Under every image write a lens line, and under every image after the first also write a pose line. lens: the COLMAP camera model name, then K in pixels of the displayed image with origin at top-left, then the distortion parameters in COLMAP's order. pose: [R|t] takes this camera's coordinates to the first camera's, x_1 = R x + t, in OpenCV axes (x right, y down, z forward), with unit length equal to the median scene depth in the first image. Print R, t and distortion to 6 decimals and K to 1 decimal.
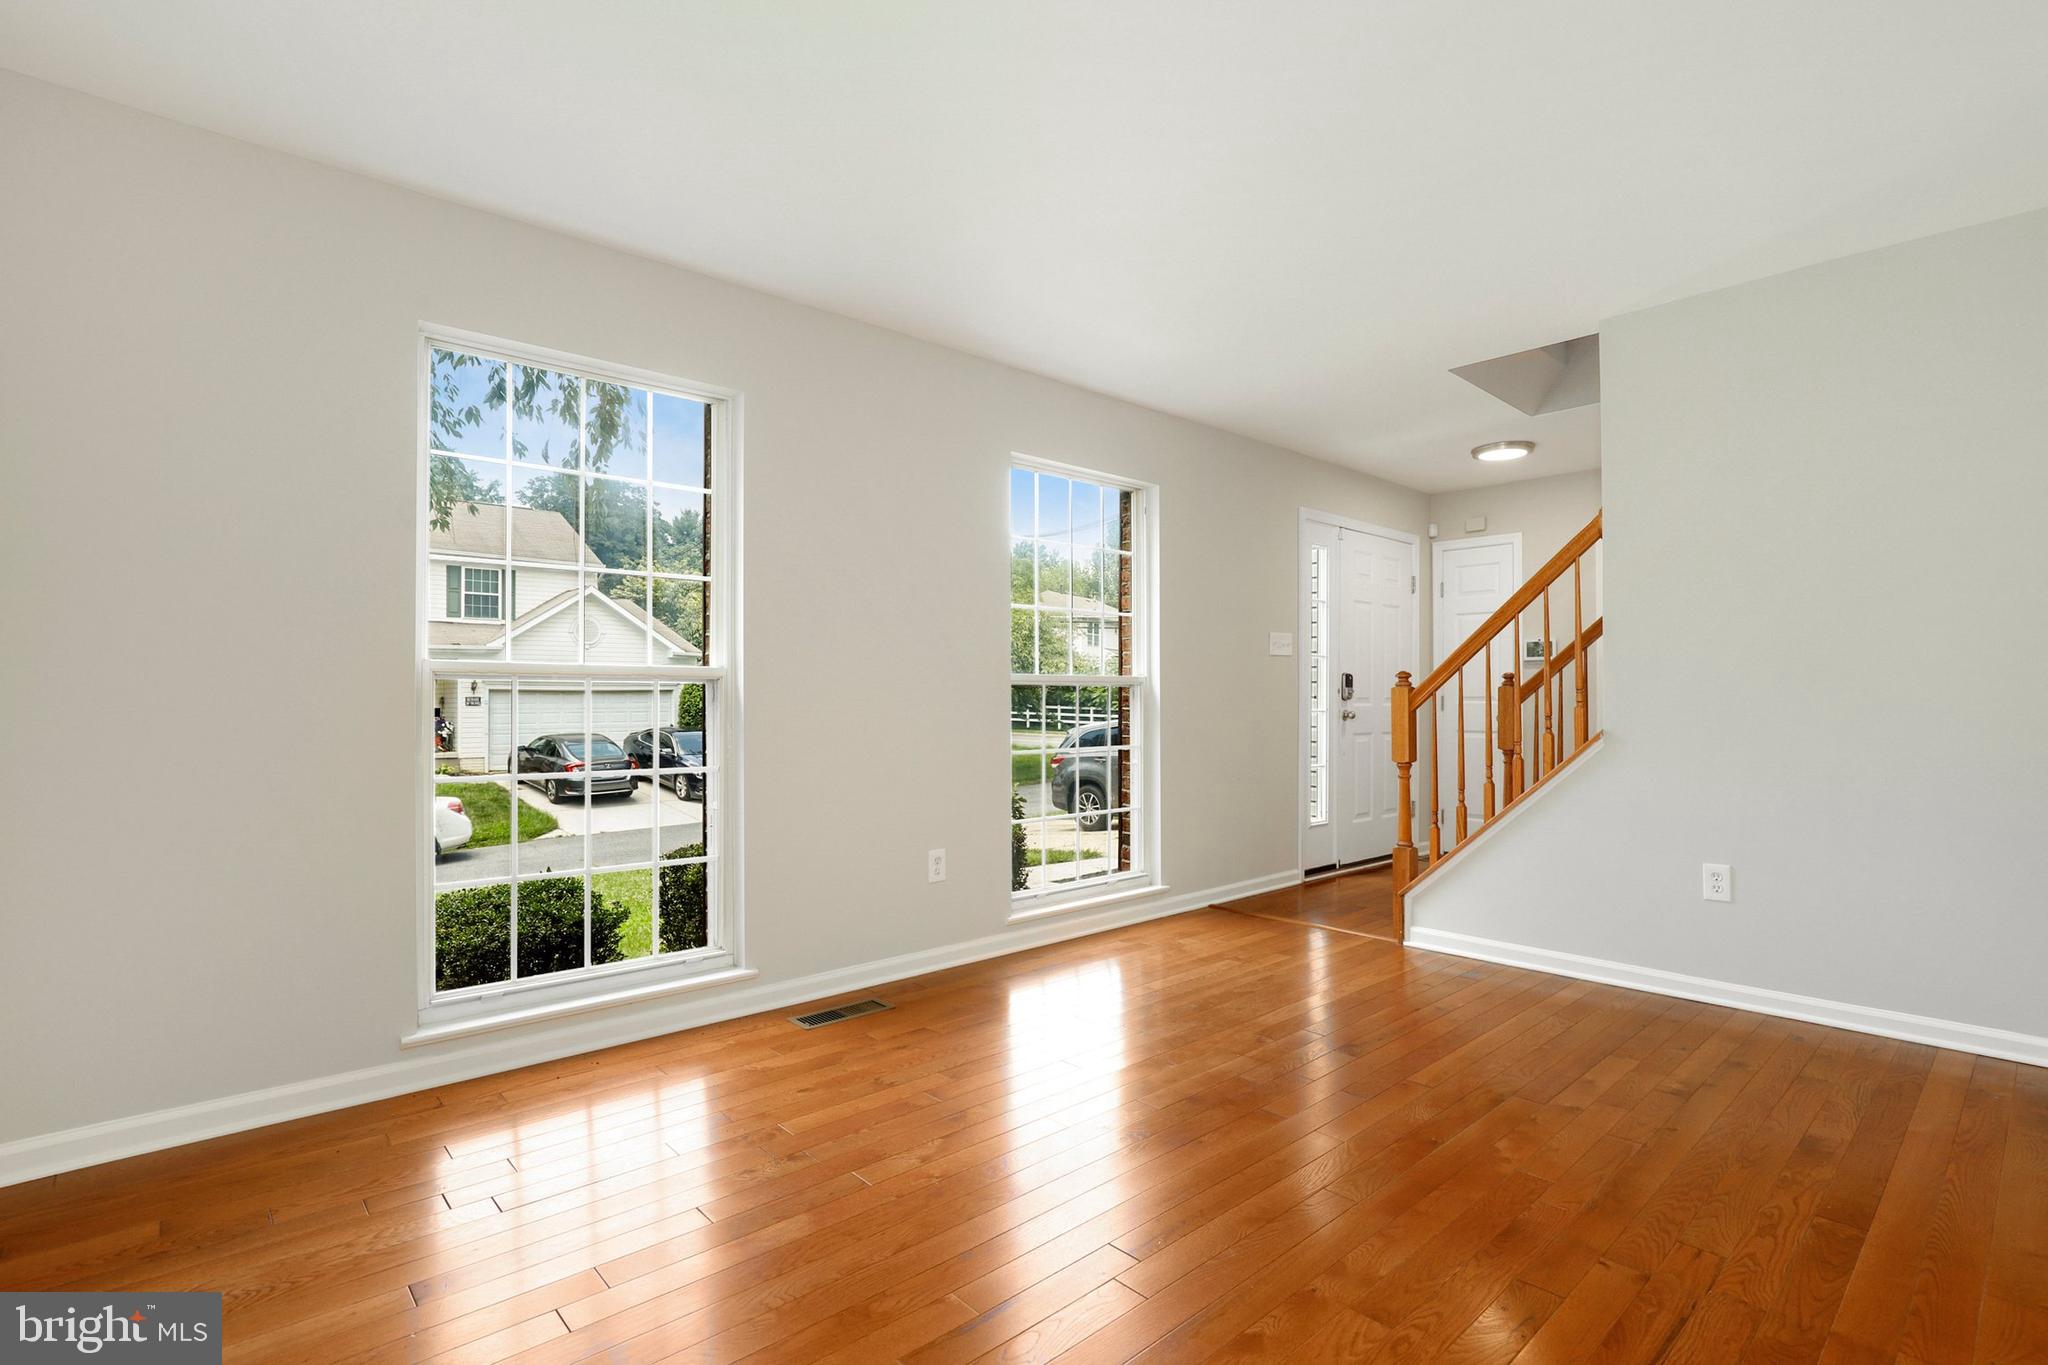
lens RADIAL K [[959.1, 0, 1025.8], [0, 959.1, 698.7], [0, 0, 1]] dist [-0.022432, 0.000700]
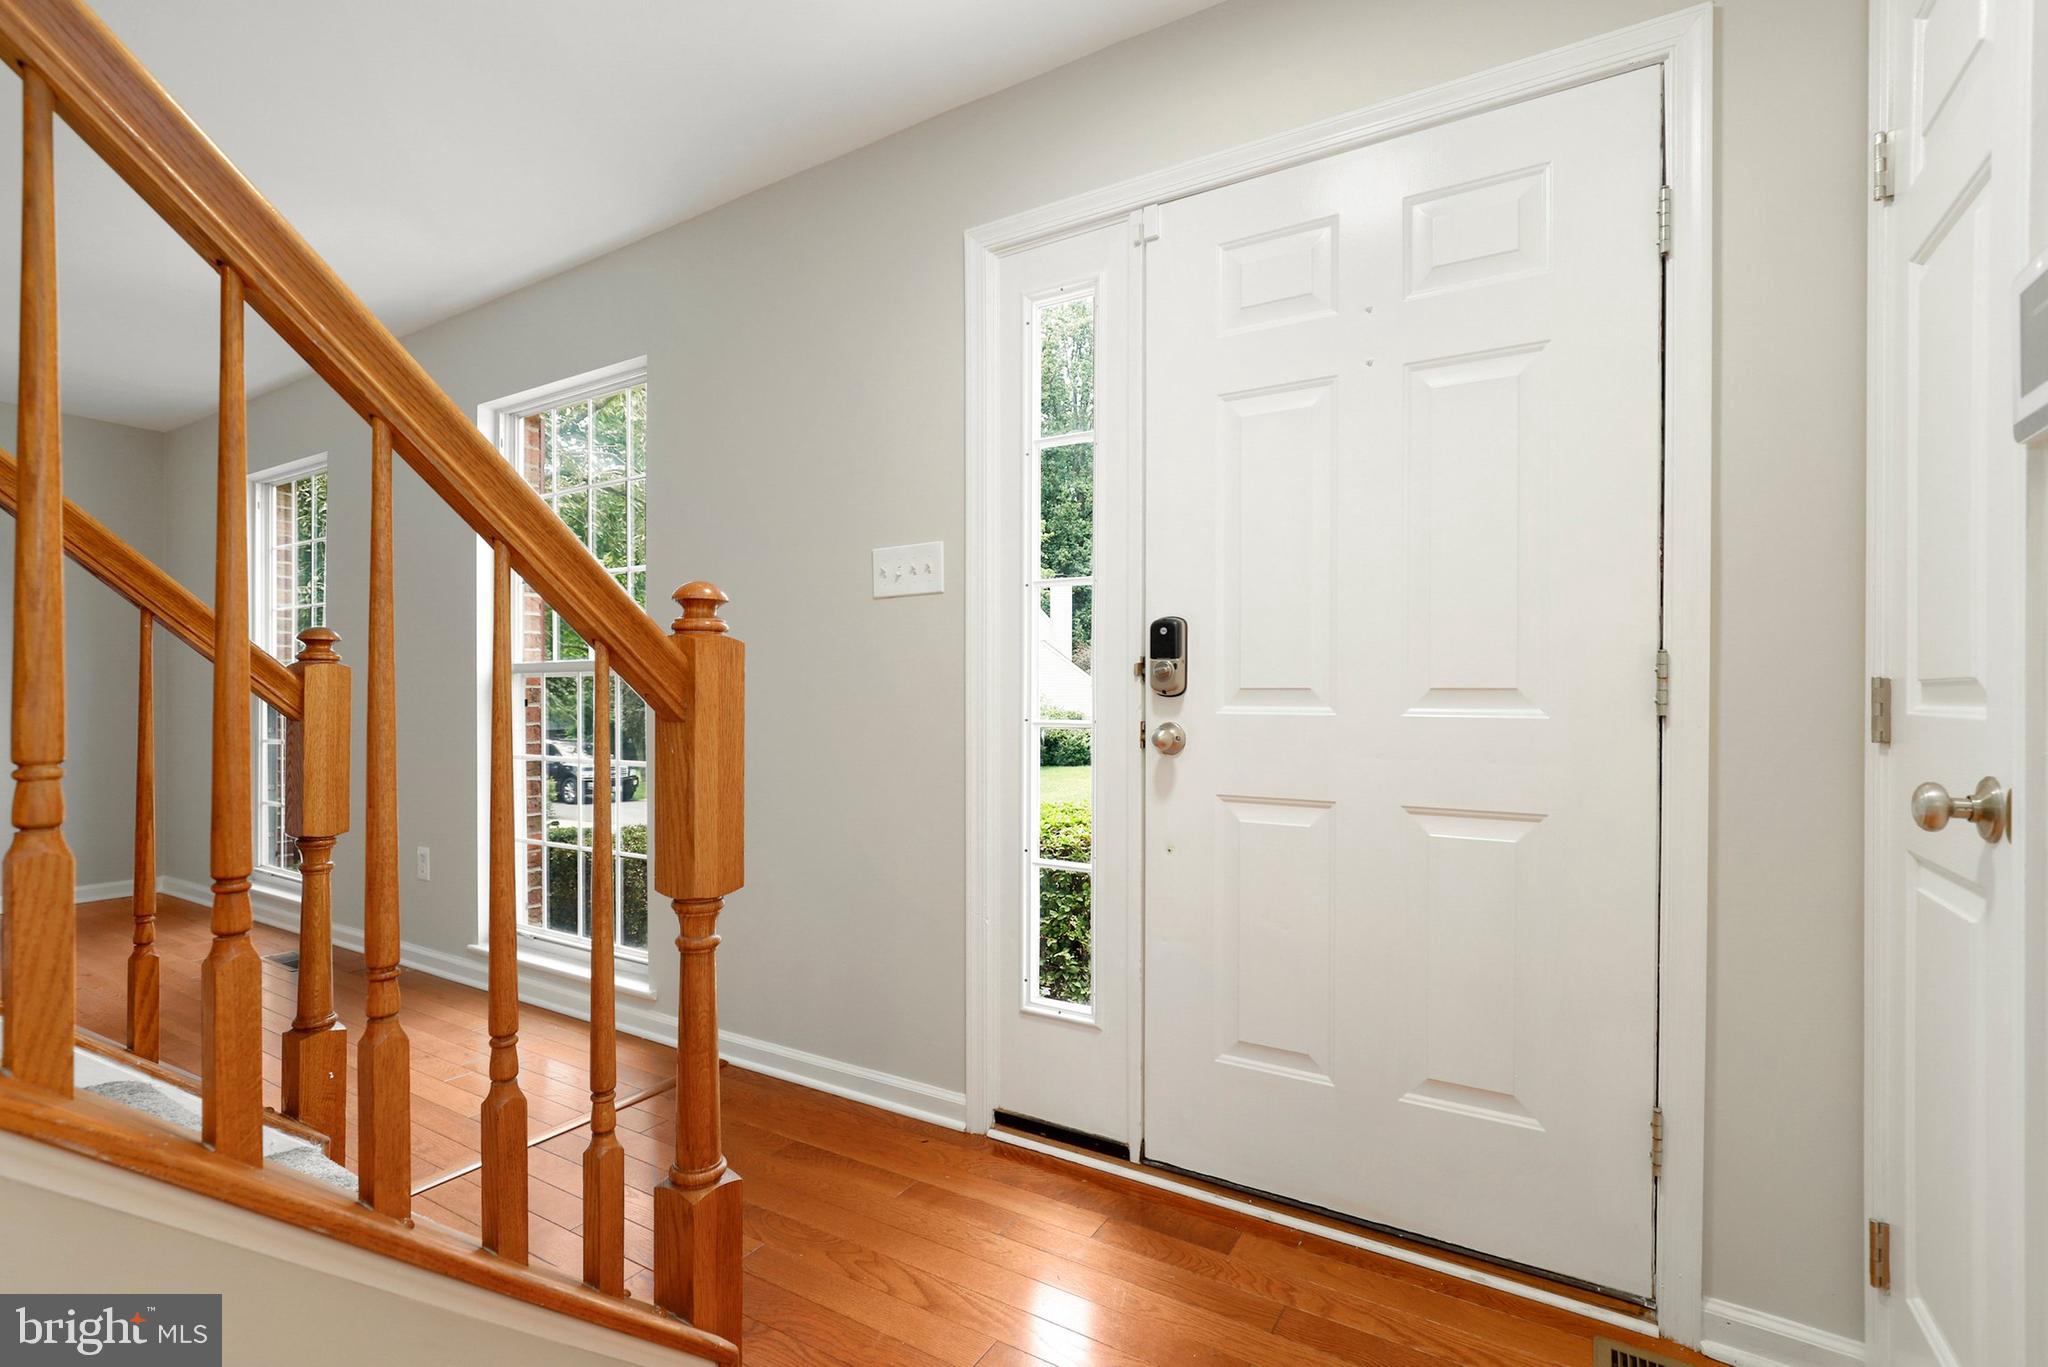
lens RADIAL K [[959.1, 0, 1025.8], [0, 959.1, 699.7], [0, 0, 1]] dist [-0.022432, 0.000700]
pose [[0.275534, 0.007618, -0.961261, 0.664775], [-0.001963, 0.999971, 0.007362, 0.000302], [0.961289, -0.000141, 0.275541, 0.868048]]
